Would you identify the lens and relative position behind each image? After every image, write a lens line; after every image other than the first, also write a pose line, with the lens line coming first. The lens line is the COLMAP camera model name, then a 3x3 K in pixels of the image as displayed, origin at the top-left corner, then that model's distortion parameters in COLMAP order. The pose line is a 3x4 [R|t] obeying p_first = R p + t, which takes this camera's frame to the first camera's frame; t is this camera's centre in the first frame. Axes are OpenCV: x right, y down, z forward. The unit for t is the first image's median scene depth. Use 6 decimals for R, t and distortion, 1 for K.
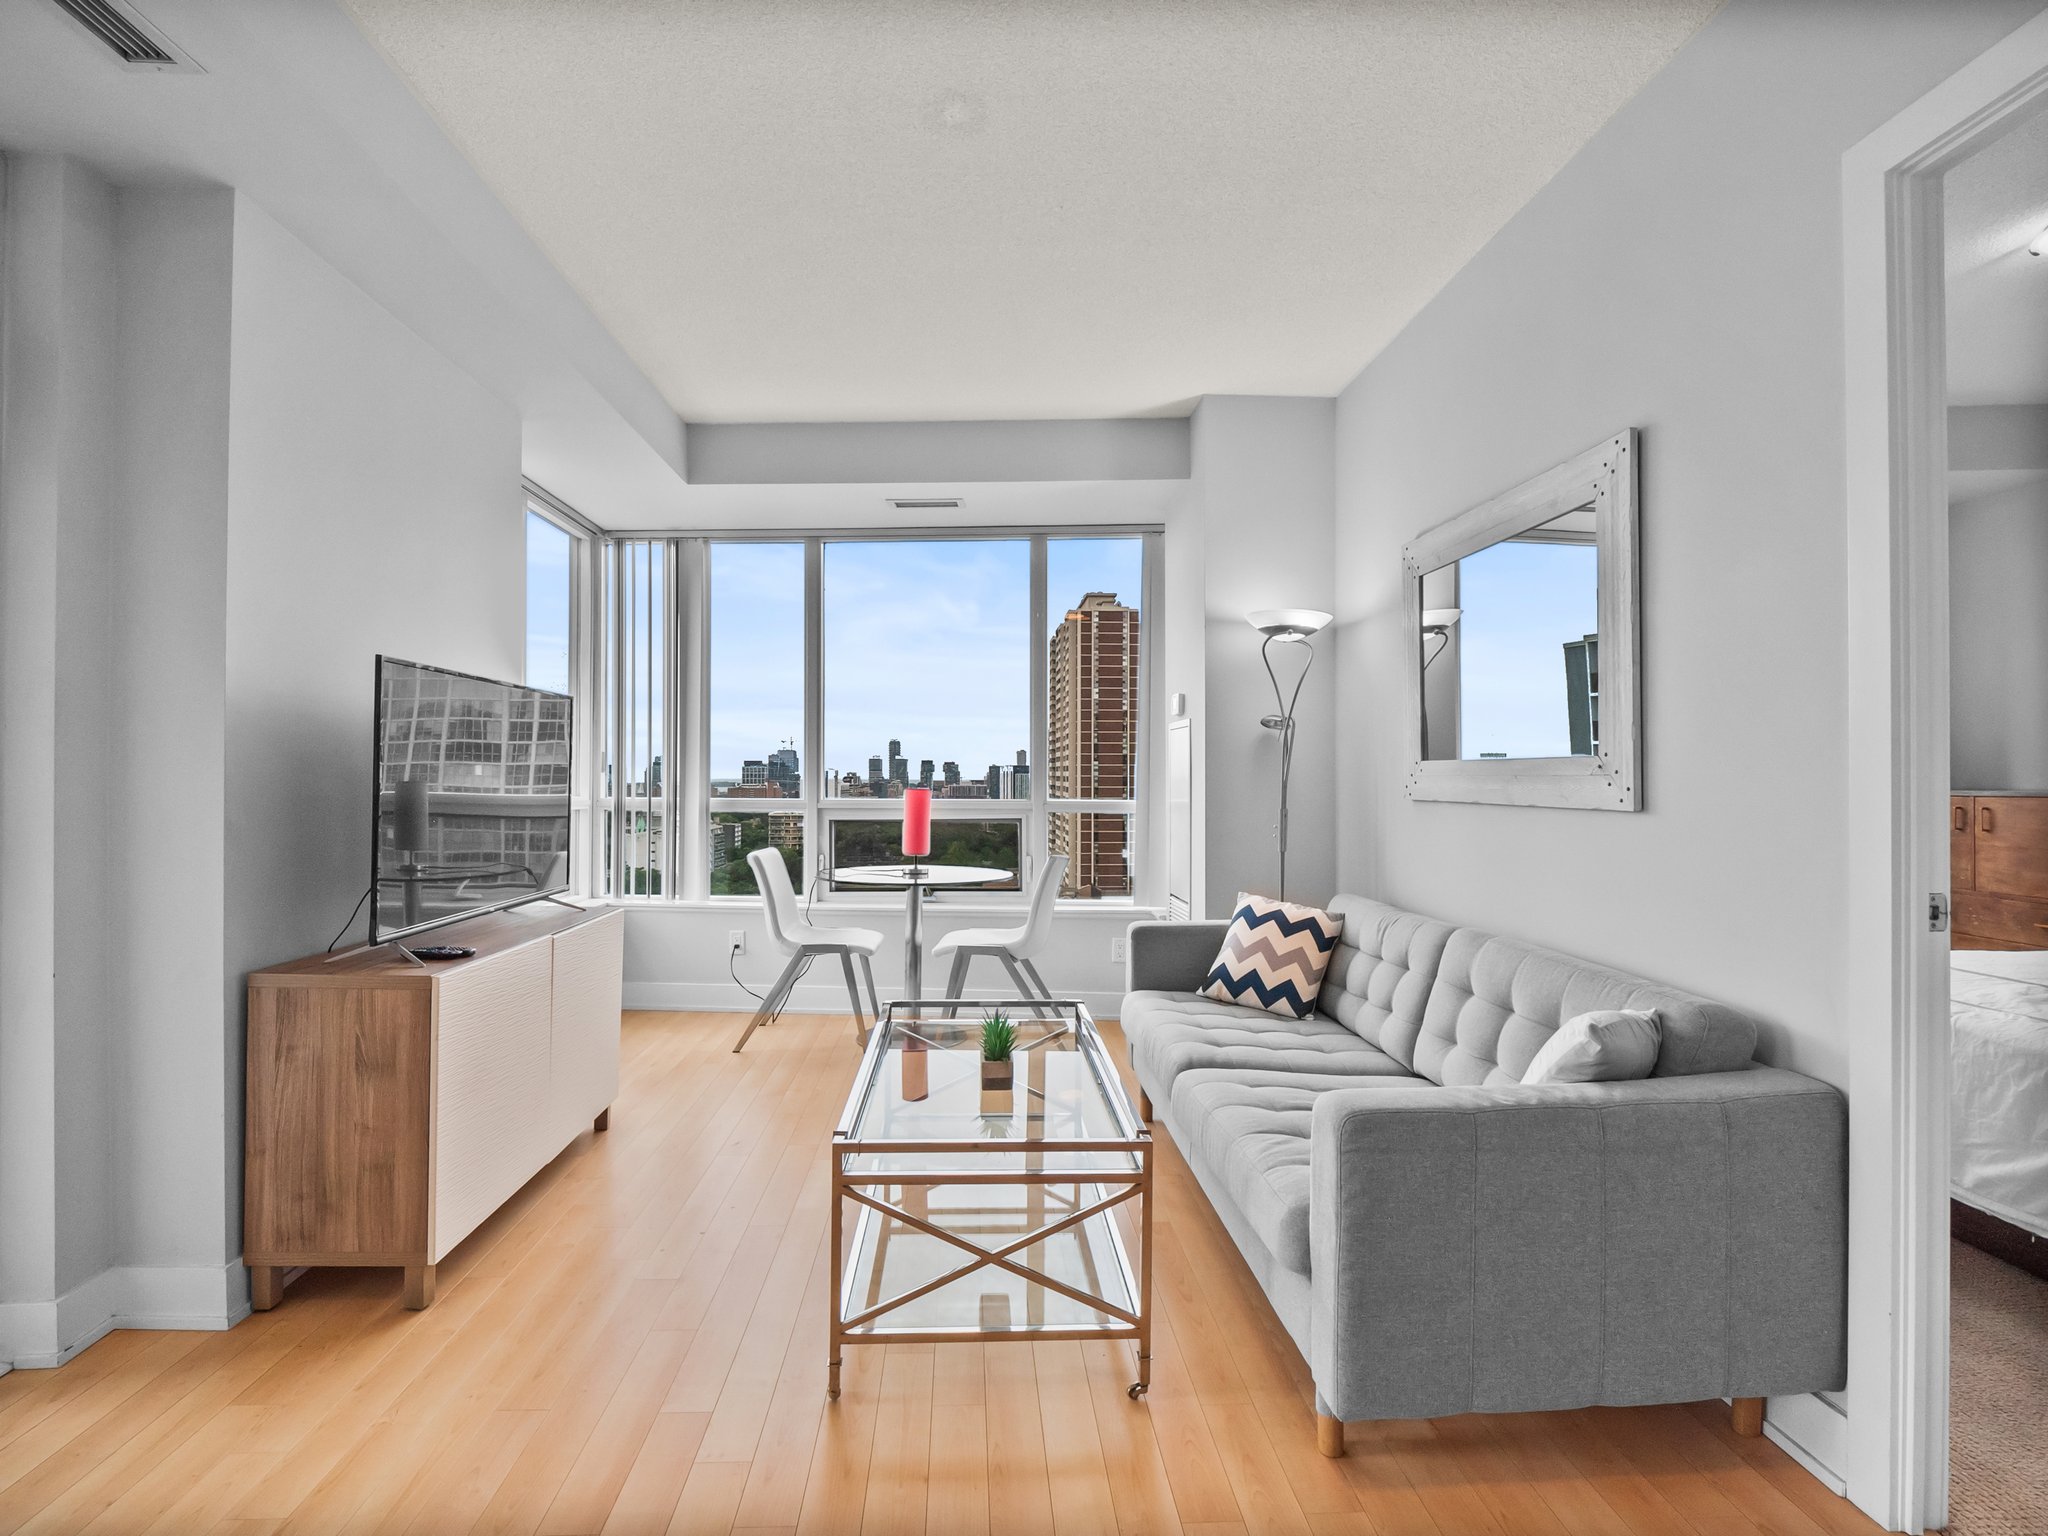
lens RADIAL K [[998.1, 0, 1022.6], [0, 998.1, 770.6], [0, 0, 1]] dist [-0.013763, -0.001227]
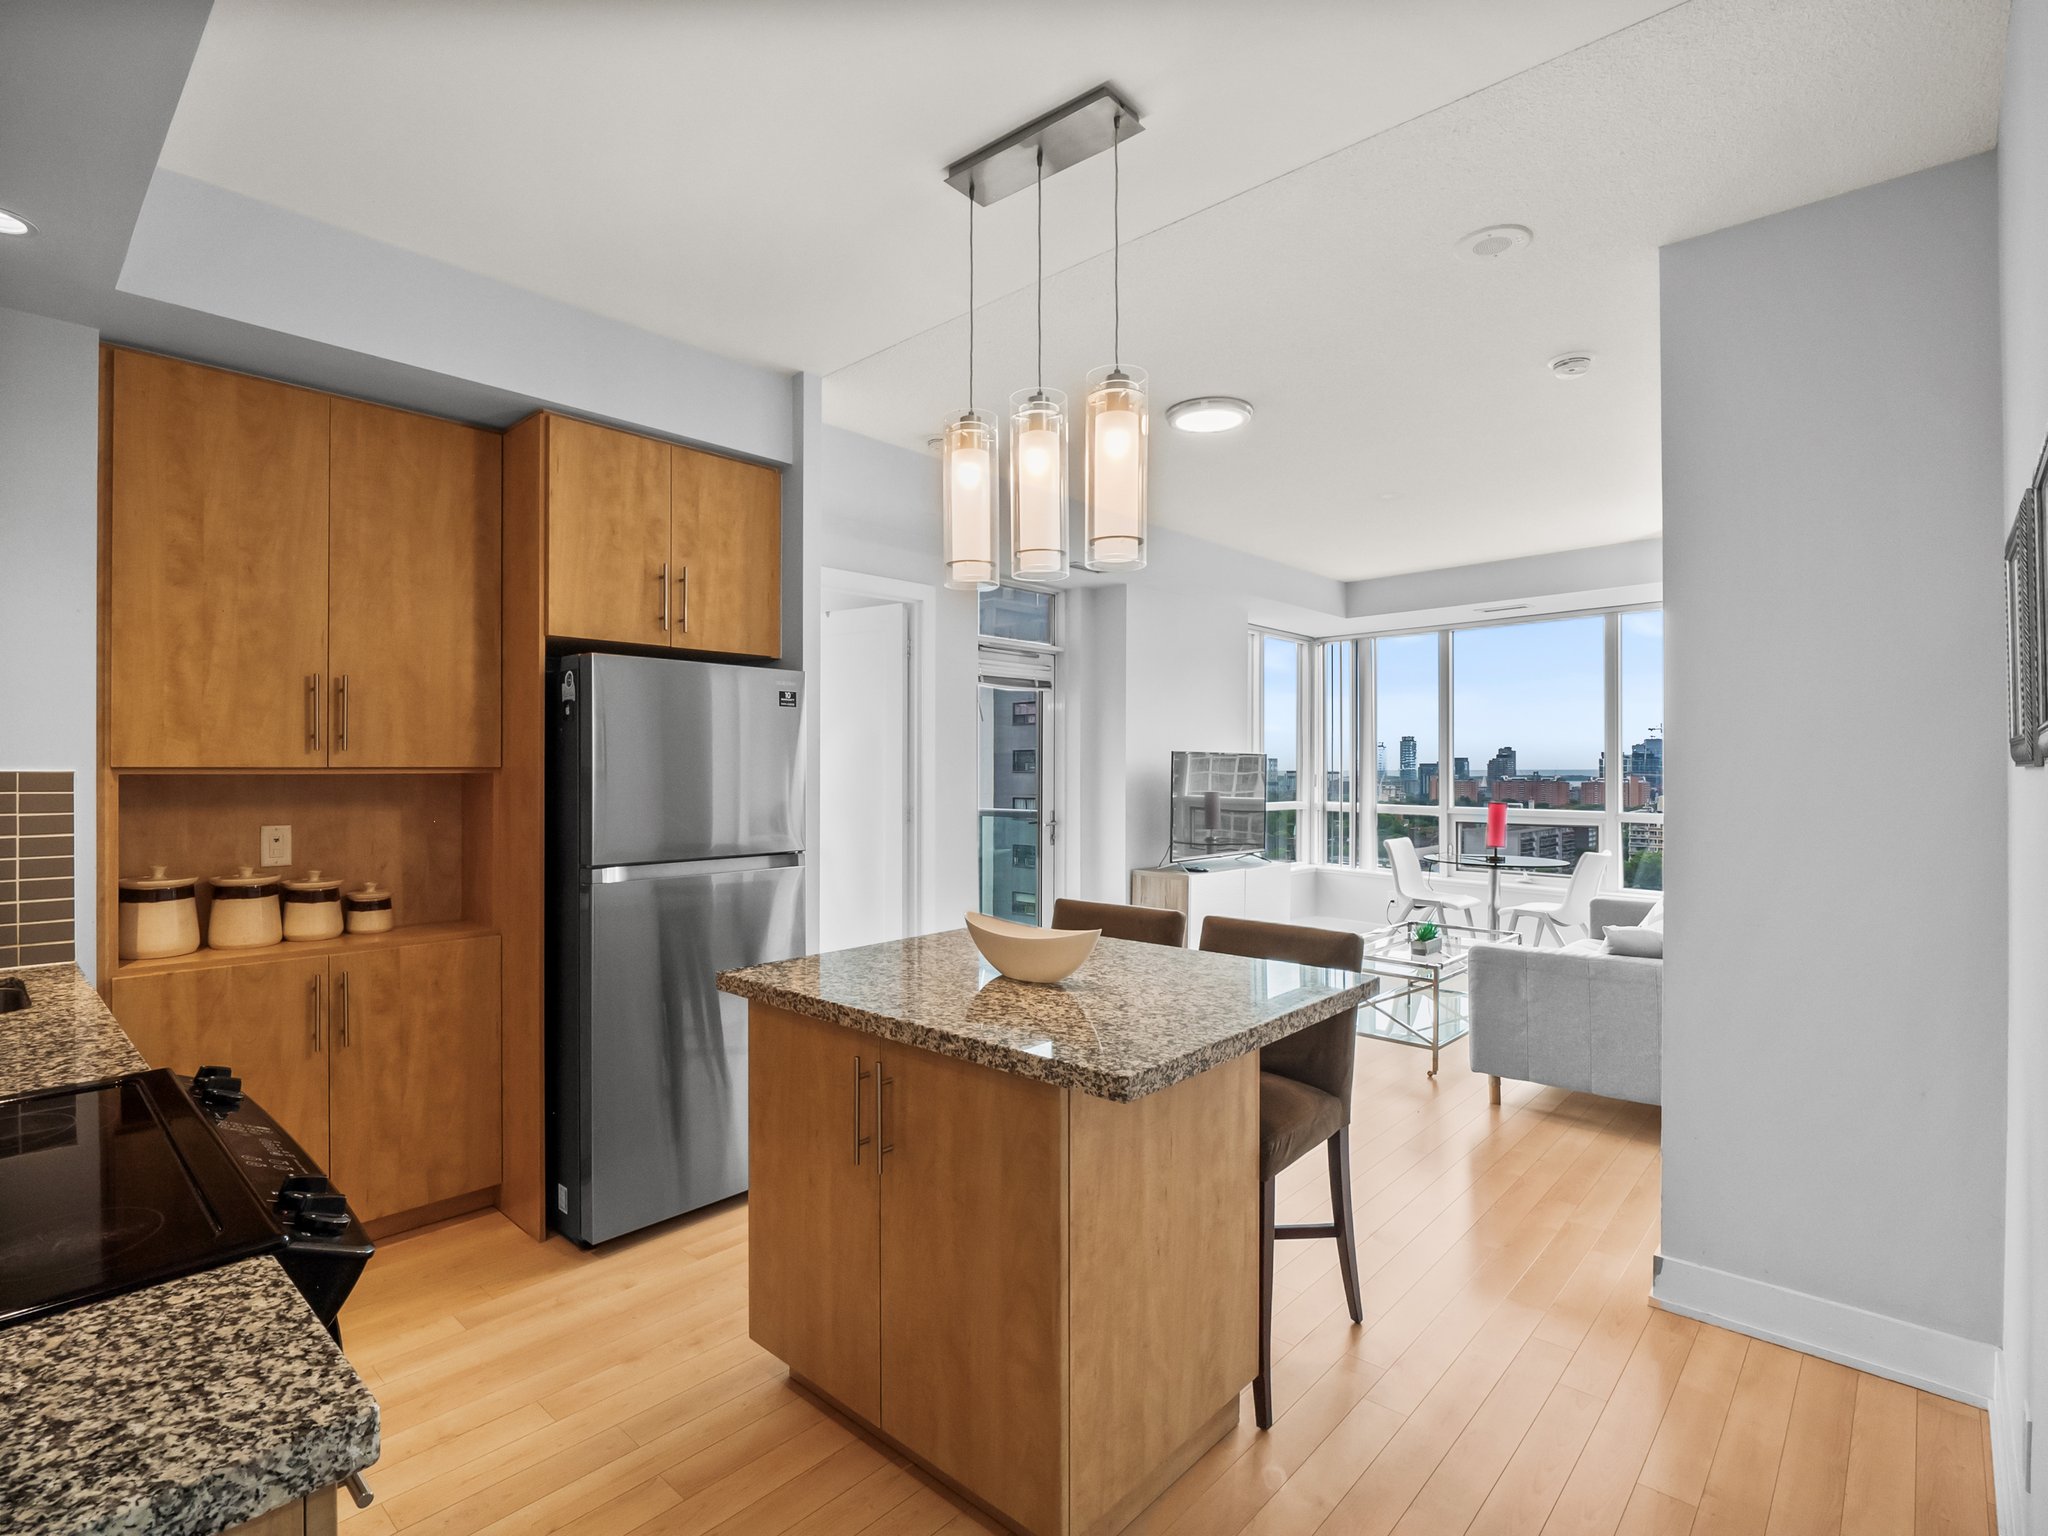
lens RADIAL K [[1008.9, 0, 1008.4], [0, 1008.9, 764.3], [0, 0, 1]] dist [-0.006009, -0.001645]
pose [[0.689361, -0.002954, -0.724412, 0.655714], [0.003912, 0.999992, -0.000356, -0.057098], [0.724408, -0.002589, 0.689367, -0.767449]]
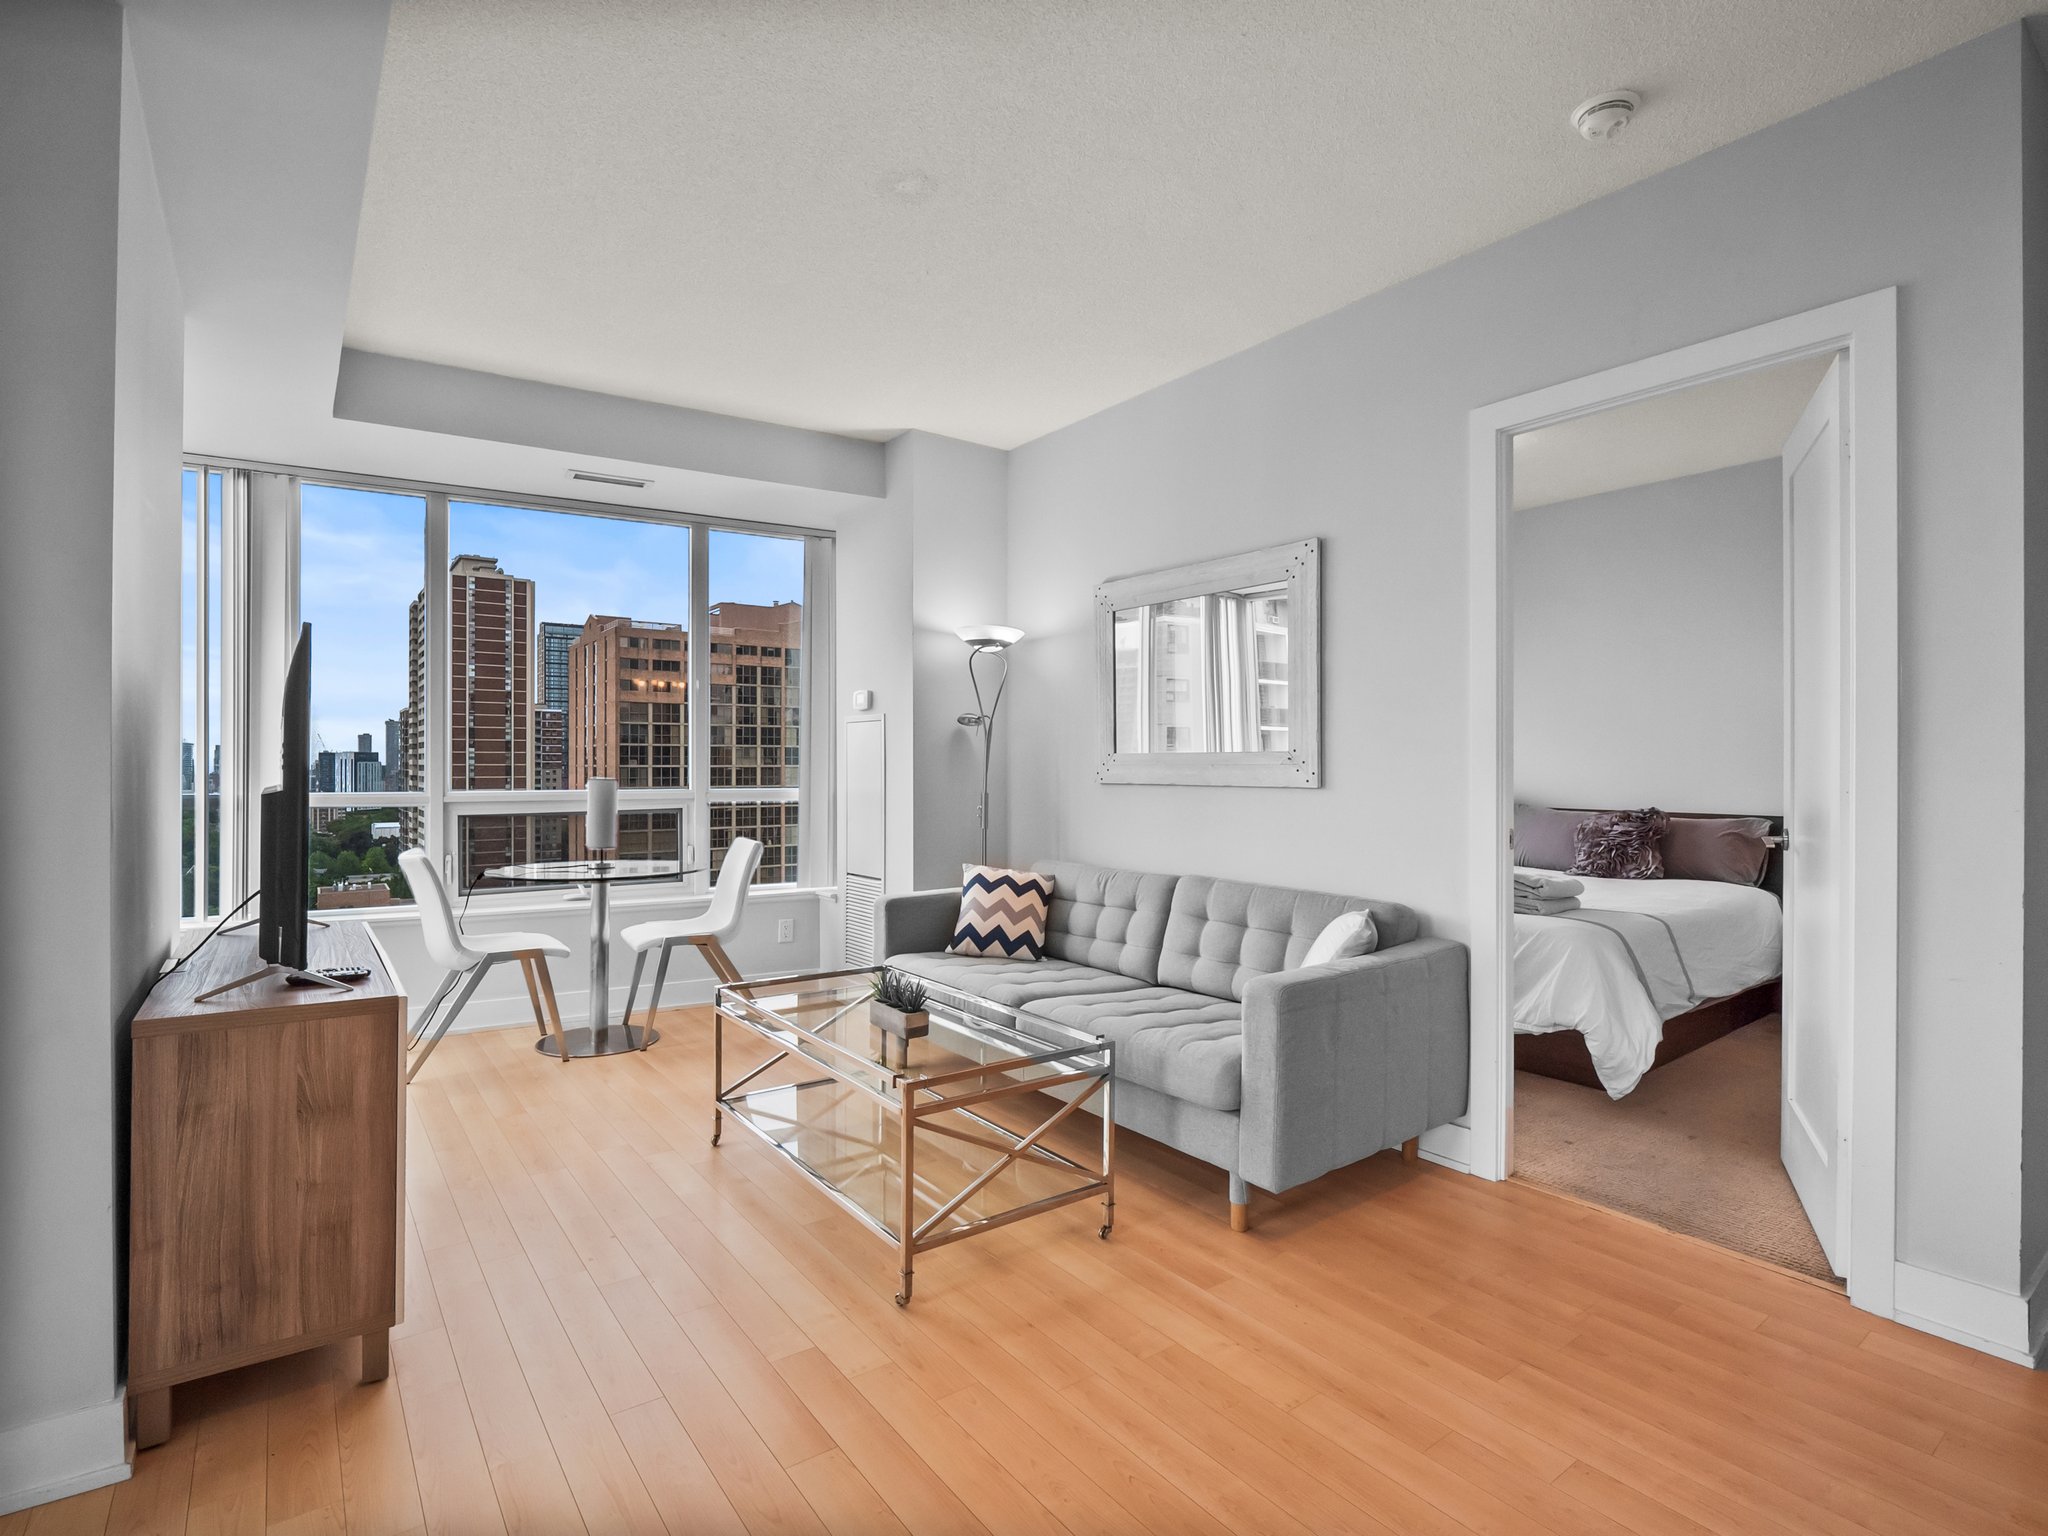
lens RADIAL K [[1001.9, 0, 1020.4], [0, 1001.9, 764.3], [0, 0, 1]] dist [-0.002985, -0.007740]
pose [[0.833615, -0.001235, 0.552344, -0.410226], [-0.001798, 0.999986, 0.004950, -0.001589], [-0.552343, -0.005119, 0.833601, -0.024880]]
